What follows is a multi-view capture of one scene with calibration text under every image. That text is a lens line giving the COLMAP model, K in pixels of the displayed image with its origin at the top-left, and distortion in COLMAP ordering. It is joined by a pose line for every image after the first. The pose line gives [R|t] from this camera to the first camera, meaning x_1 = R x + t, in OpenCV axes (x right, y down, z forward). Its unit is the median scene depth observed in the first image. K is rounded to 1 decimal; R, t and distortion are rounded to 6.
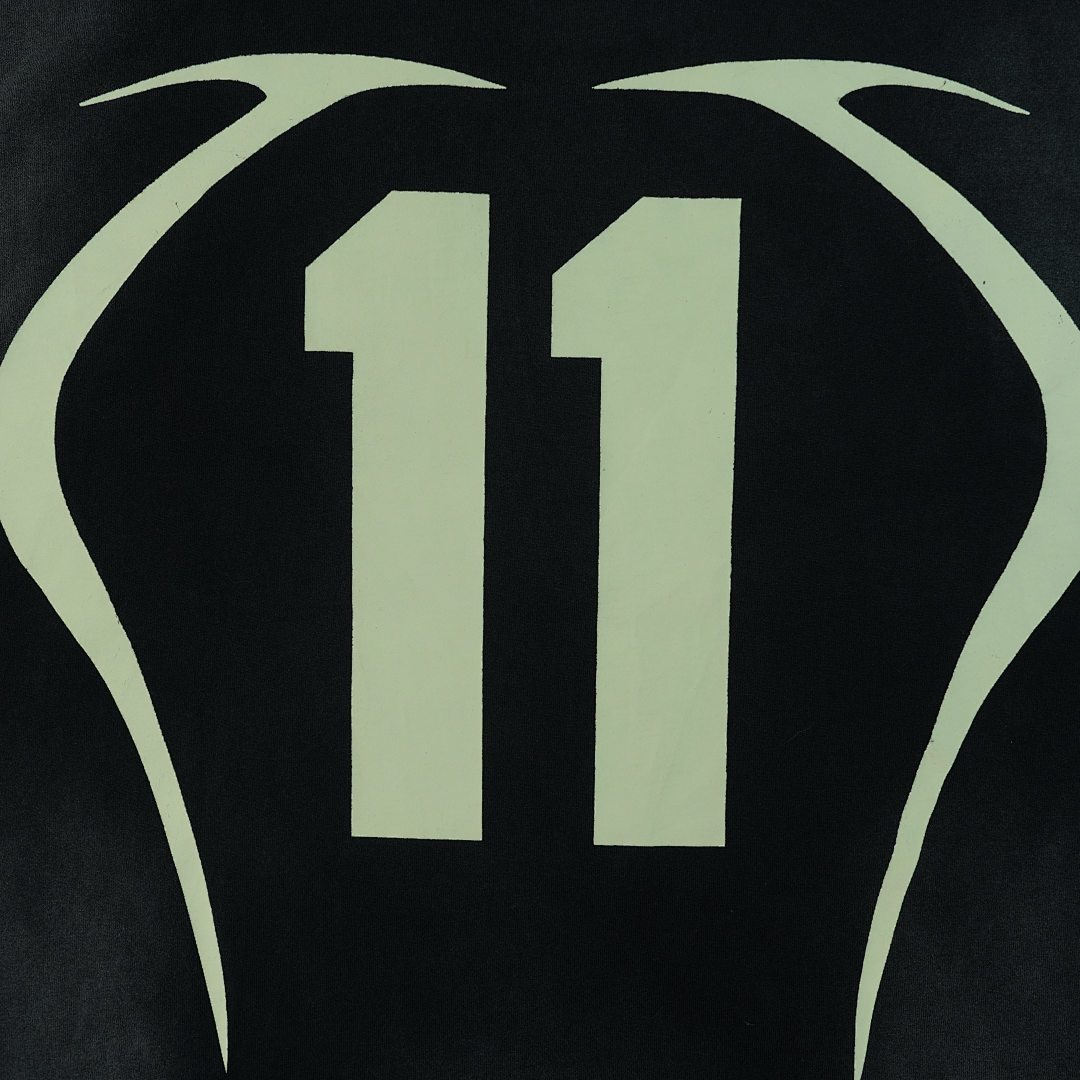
lens RADIAL K [[1243.1, 0, 540.0], [0, 1243.1, 540.0], [0, 0, 1]] dist [-0.011041, 0.010614]
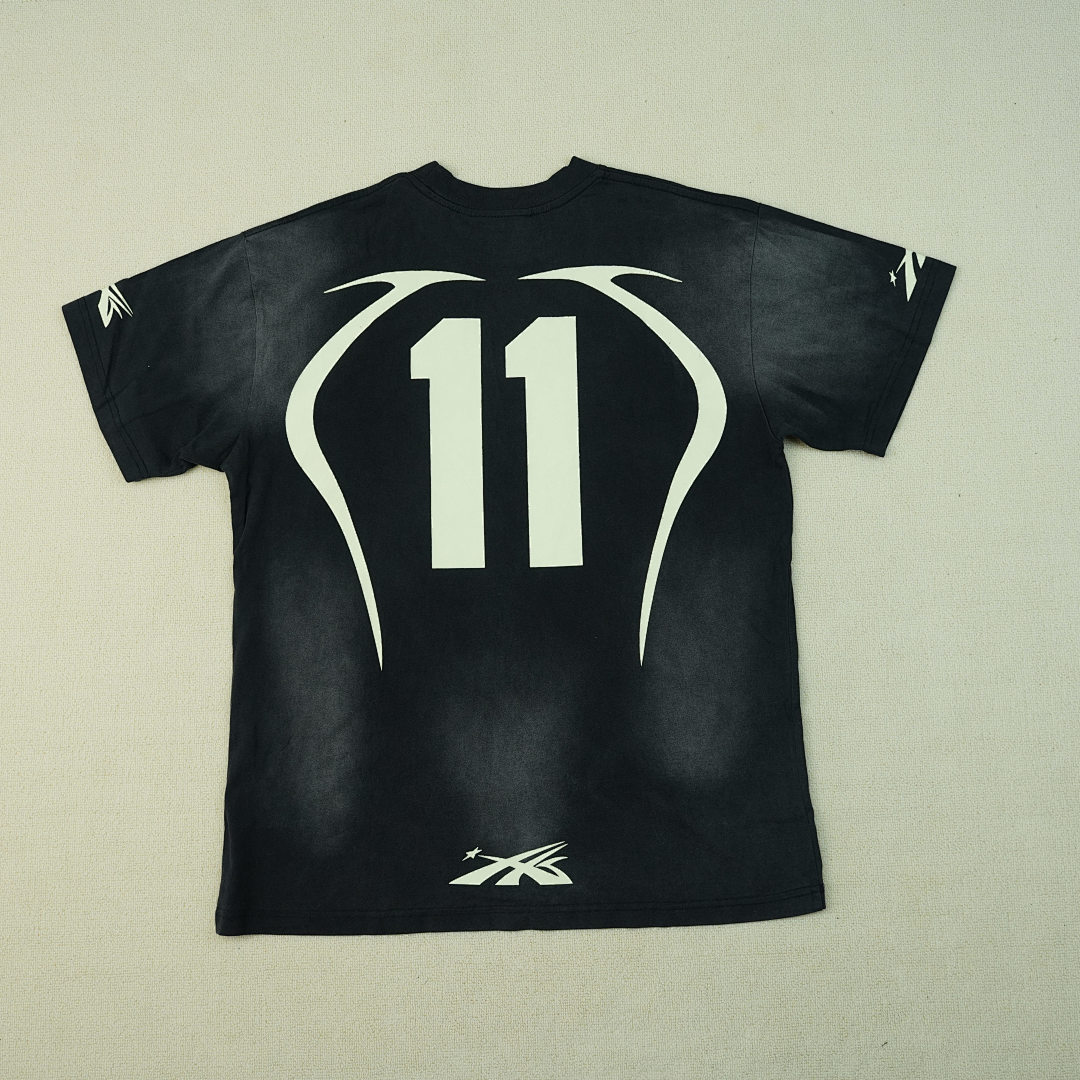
lens RADIAL K [[1243.1, 0, 540.0], [0, 1243.1, 540.0], [0, 0, 1]] dist [-0.011041, 0.010614]
pose [[0.999266, -0.038138, 0.003719, 0.057479], [0.038133, 0.980185, -0.194378, 0.692578], [0.003768, 0.194378, 0.980920, -1.479835]]
